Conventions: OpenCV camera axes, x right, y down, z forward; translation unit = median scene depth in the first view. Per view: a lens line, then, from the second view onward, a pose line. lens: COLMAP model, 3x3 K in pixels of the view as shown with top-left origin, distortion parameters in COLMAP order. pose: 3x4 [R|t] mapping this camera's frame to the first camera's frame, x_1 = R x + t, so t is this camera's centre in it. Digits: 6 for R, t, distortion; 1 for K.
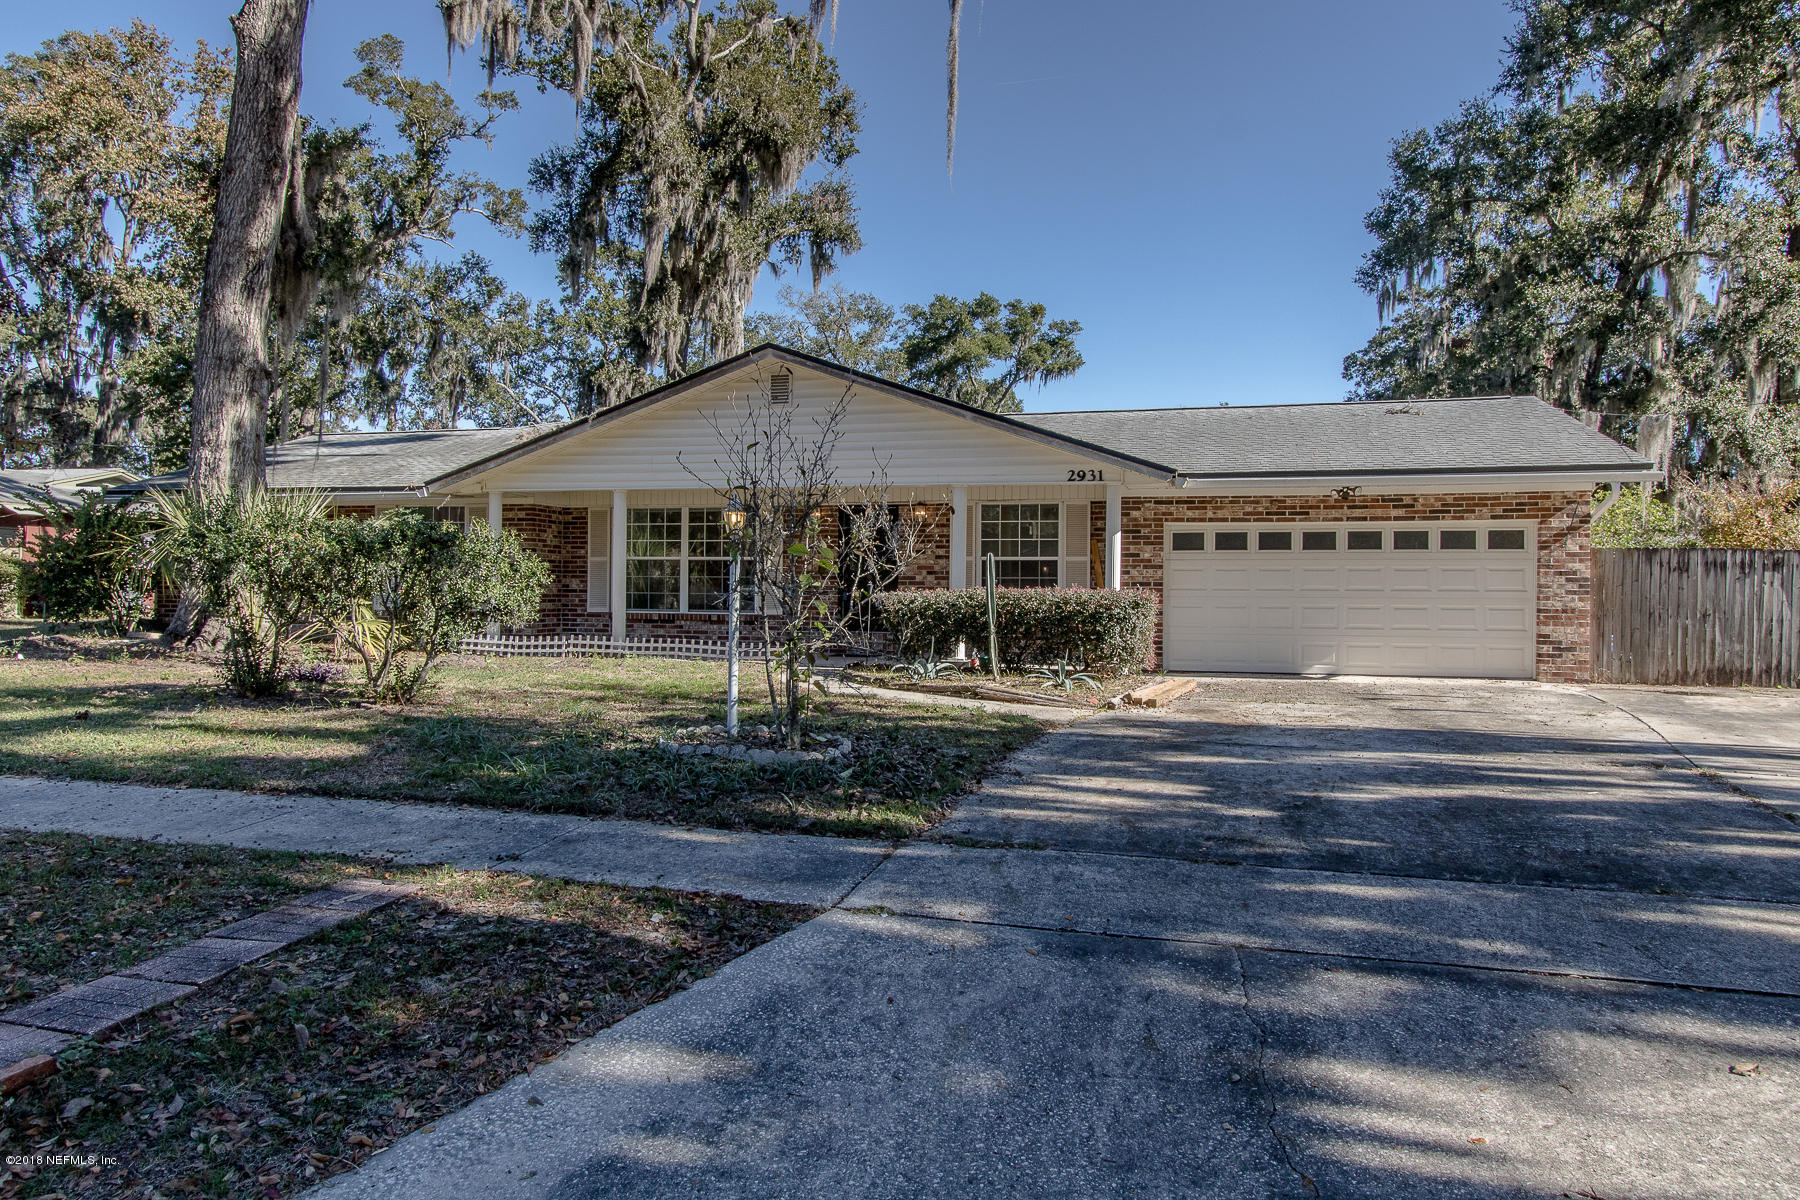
lens RADIAL K [[991.4, 0, 883.2], [0, 991.4, 604.7], [0, 0, 1]] dist [0.003725, -0.001160]
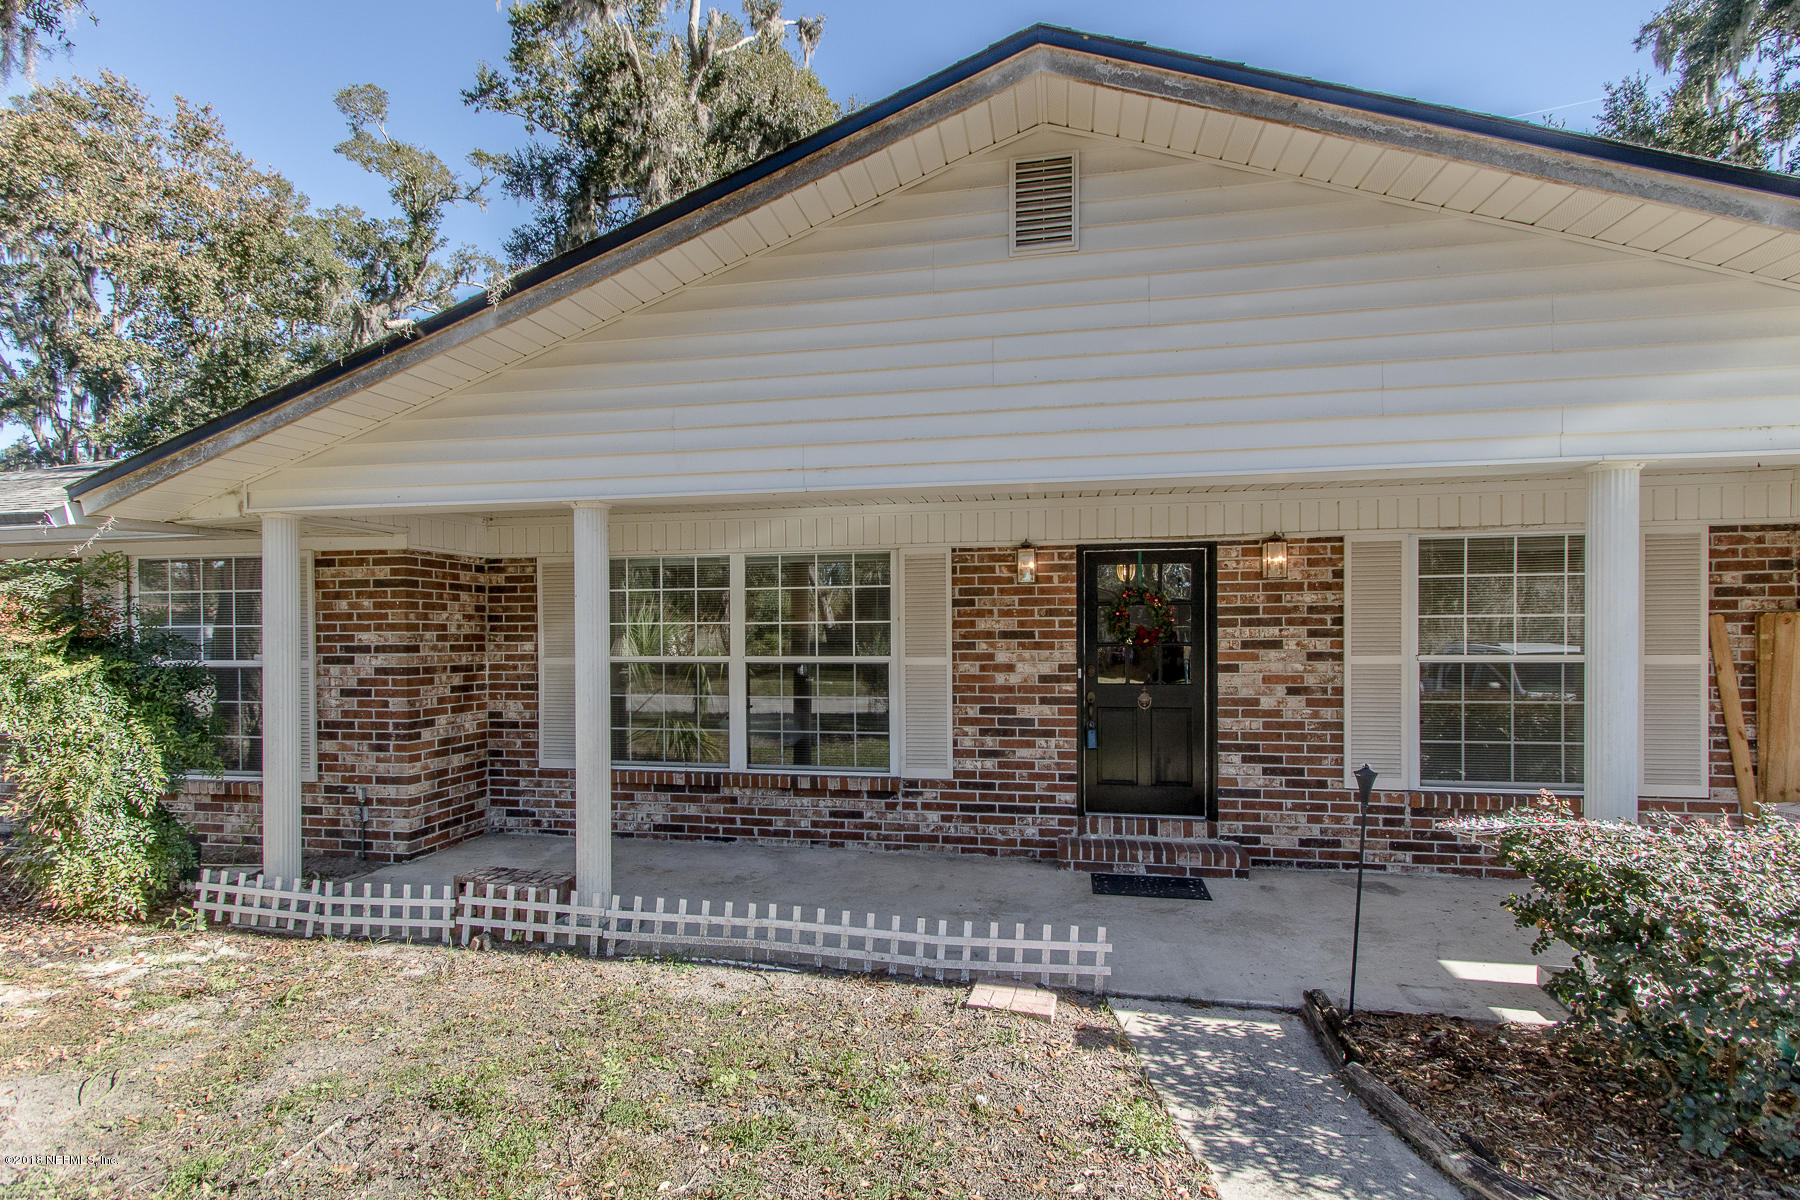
lens RADIAL K [[806.6, 0, 883.2], [0, 806.6, 654.0], [0, 0, 1]] dist [0.005357, -0.000985]
pose [[0.998747, -0.015126, 0.047703, -0.144805], [0.014884, 0.999875, 0.005421, -0.049375], [-0.047779, -0.004705, 0.998847, 0.588468]]
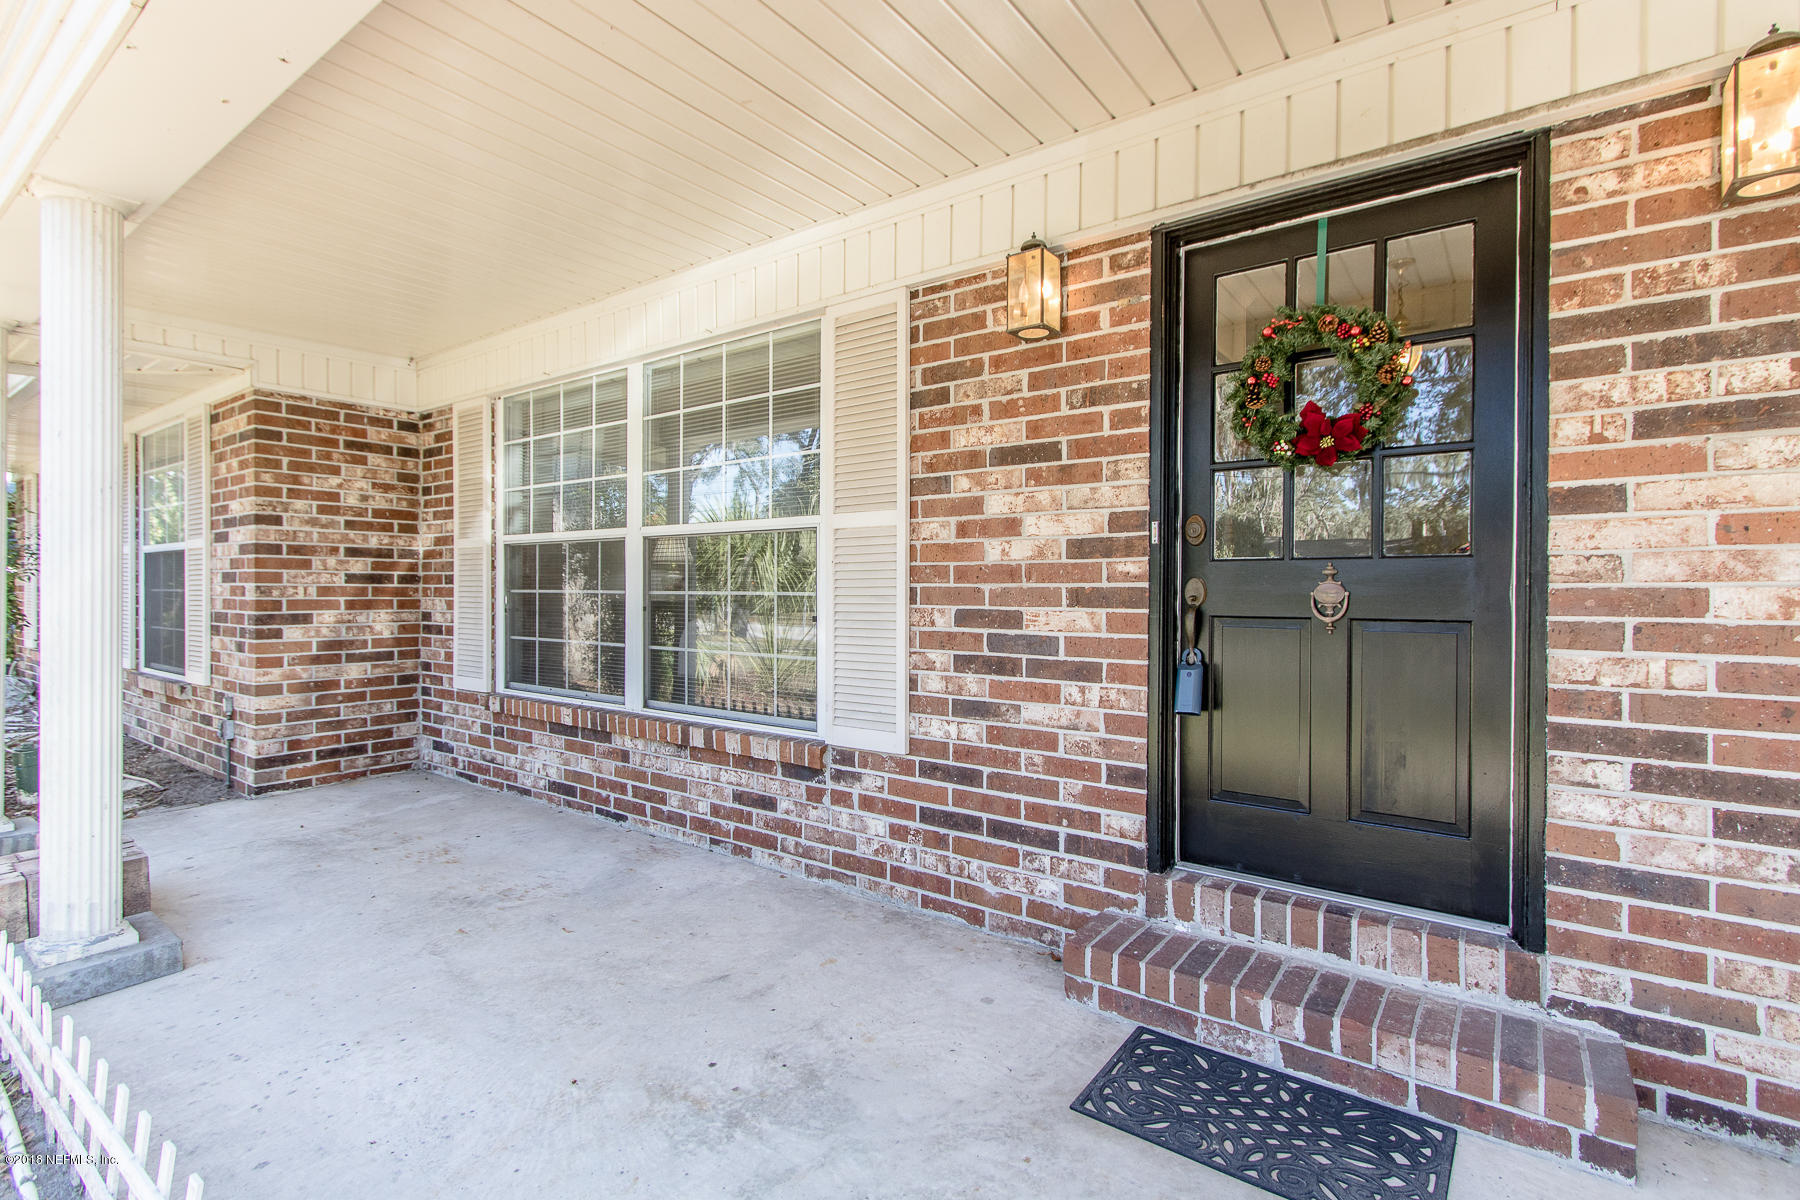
lens RADIAL K [[806.6, 0, 916.8], [0, 806.6, 599.7], [0, 0, 1]] dist [0.005357, -0.000985]
pose [[0.930292, -0.000207, -0.366821, -0.027836], [-0.001567, 0.999988, -0.004538, -0.024434], [0.366818, 0.004796, 0.930281, 0.783432]]
